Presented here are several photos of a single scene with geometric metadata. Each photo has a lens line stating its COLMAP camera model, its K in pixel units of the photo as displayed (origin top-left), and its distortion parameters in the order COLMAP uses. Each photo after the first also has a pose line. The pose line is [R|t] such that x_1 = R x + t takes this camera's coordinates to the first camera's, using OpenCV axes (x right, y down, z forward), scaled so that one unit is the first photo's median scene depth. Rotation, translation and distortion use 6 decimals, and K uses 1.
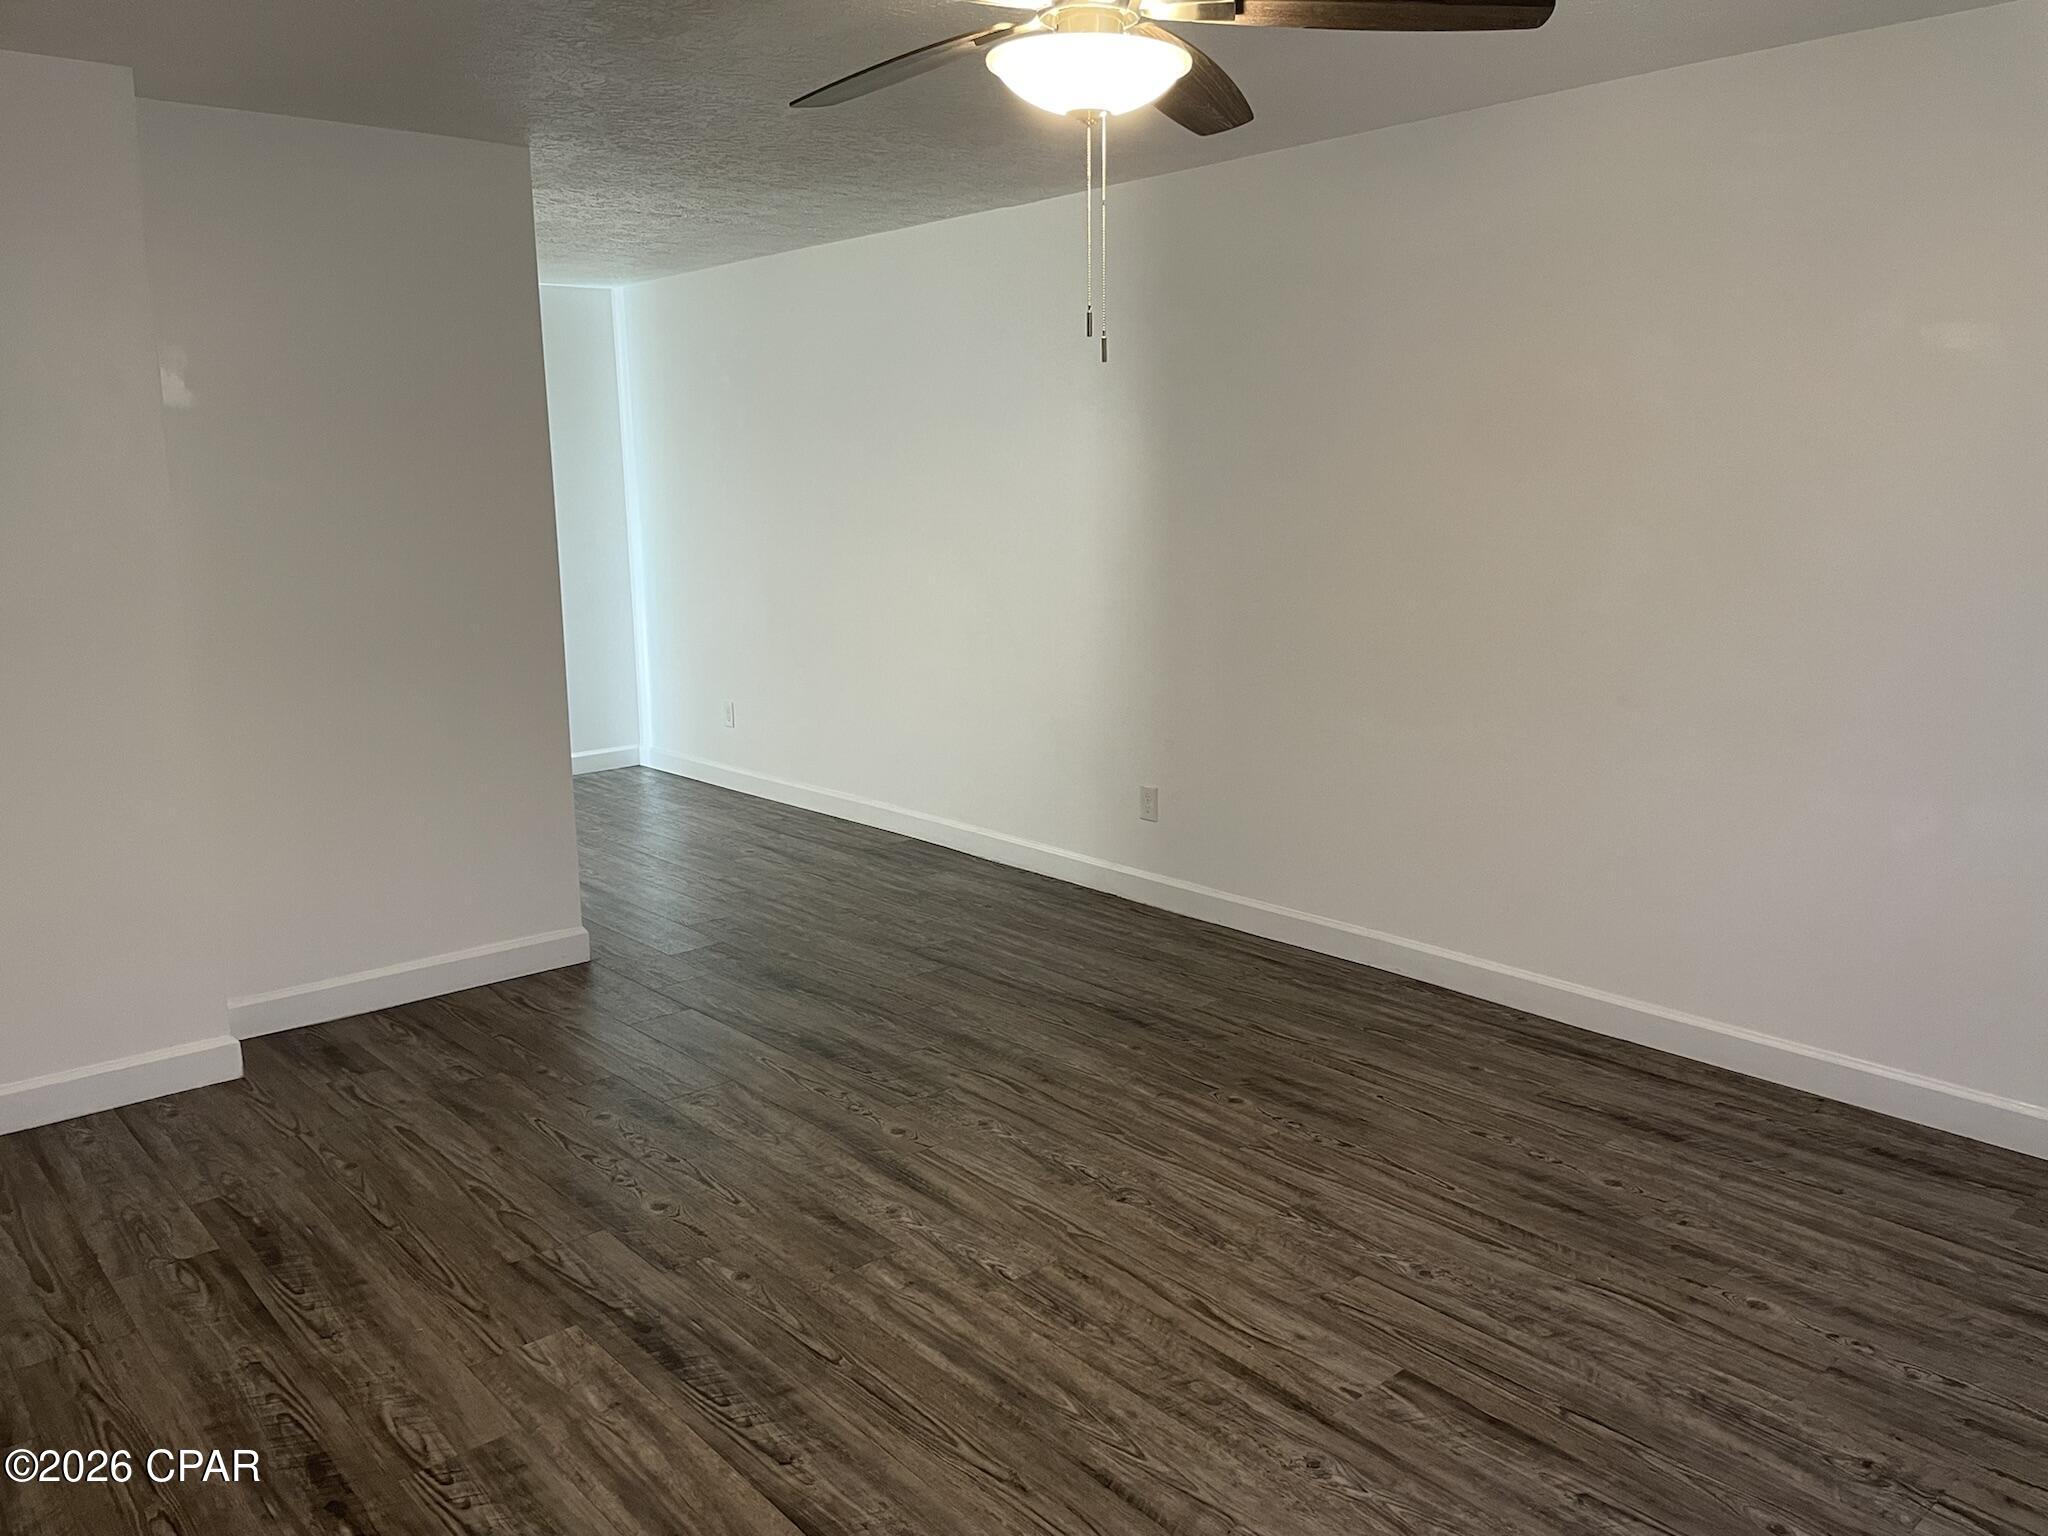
lens RADIAL K [[1531.5, 0, 1024.0], [0, 1531.5, 768.0], [0, 0, 1]] dist [-0.002482, -0.005029]
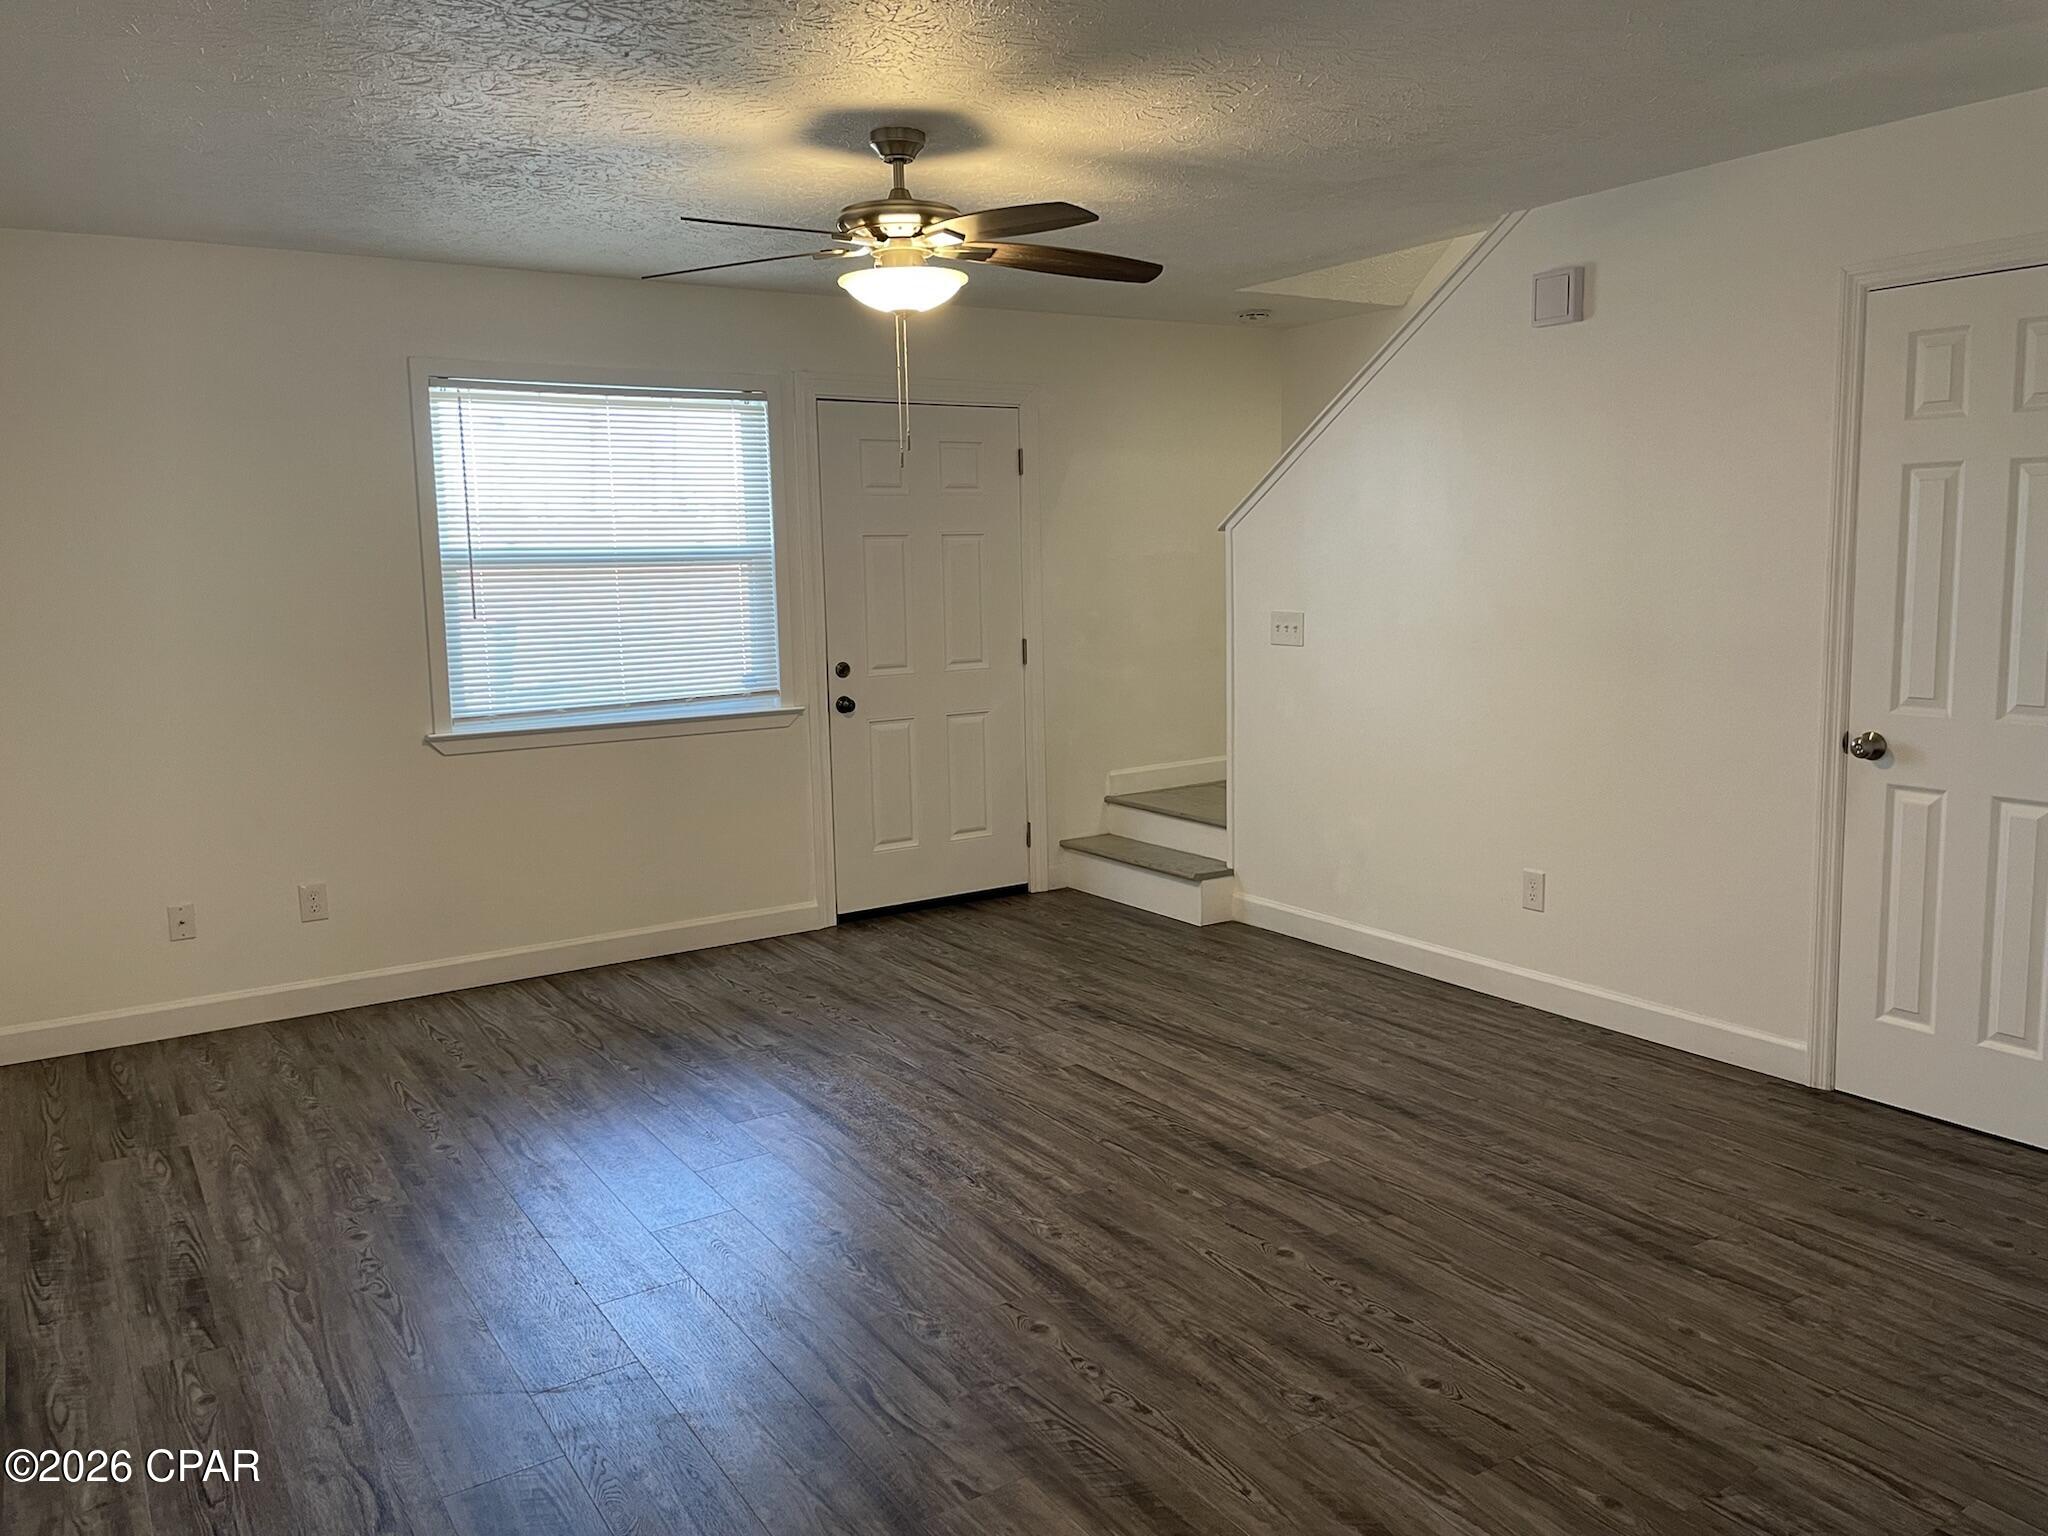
lens RADIAL K [[1531.5, 0, 1024.0], [0, 1531.5, 768.0], [0, 0, 1]] dist [-0.002482, -0.005029]
pose [[-0.989026, 0.005463, 0.147642, -0.229270], [0.053428, 0.944911, 0.322939, -0.363811], [-0.137744, 0.327283, -0.934833, 1.948752]]
